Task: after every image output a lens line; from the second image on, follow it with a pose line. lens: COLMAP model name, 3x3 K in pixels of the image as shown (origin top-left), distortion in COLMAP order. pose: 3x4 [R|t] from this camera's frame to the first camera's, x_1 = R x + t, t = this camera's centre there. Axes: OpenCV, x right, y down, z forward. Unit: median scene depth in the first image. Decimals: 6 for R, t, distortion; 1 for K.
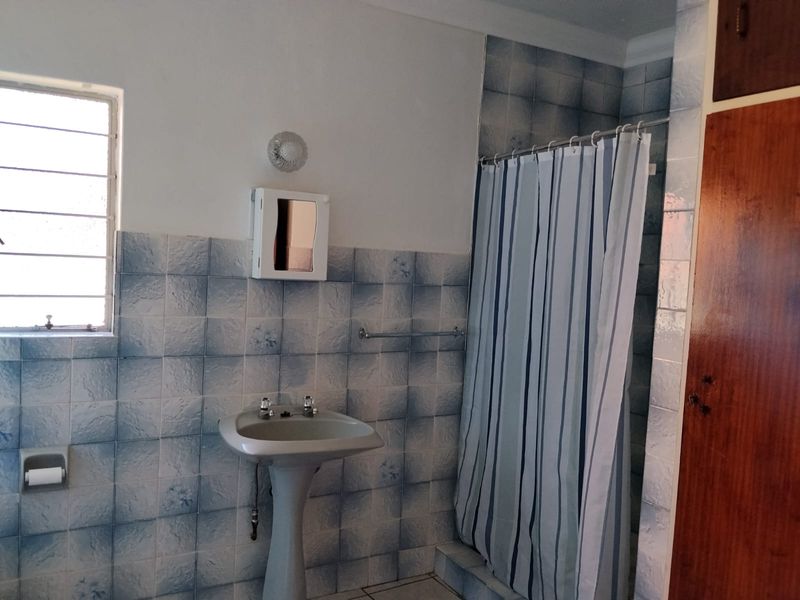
lens RADIAL K [[680.0, 0, 400.0], [0, 680.0, 300.0], [0, 0, 1]] dist [0.074991, -0.141808]
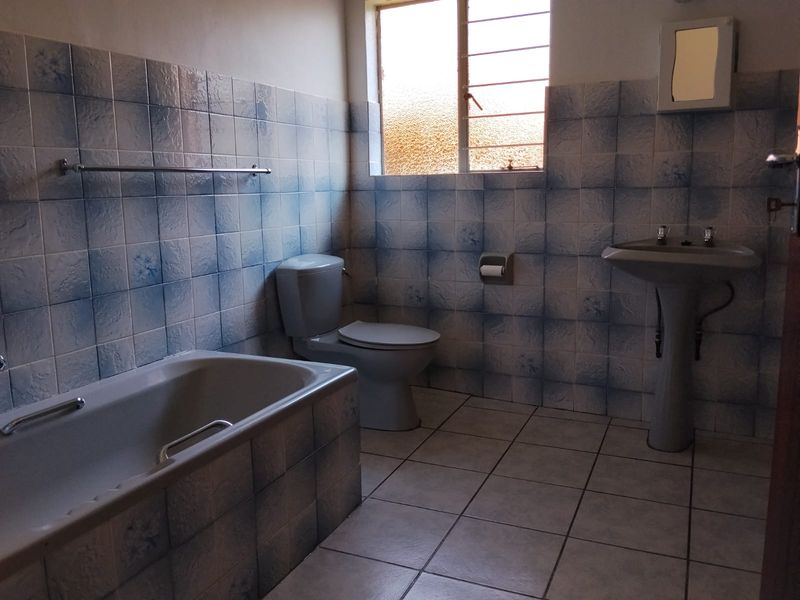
lens RADIAL K [[680.0, 0, 400.0], [0, 680.0, 300.0], [0, 0, 1]] dist [0.074991, -0.141808]
pose [[0.545961, 0.080605, -0.833924, 0.502979], [-0.004191, 0.995611, 0.093489, 0.166254], [0.837800, -0.047546, 0.543903, 0.058837]]
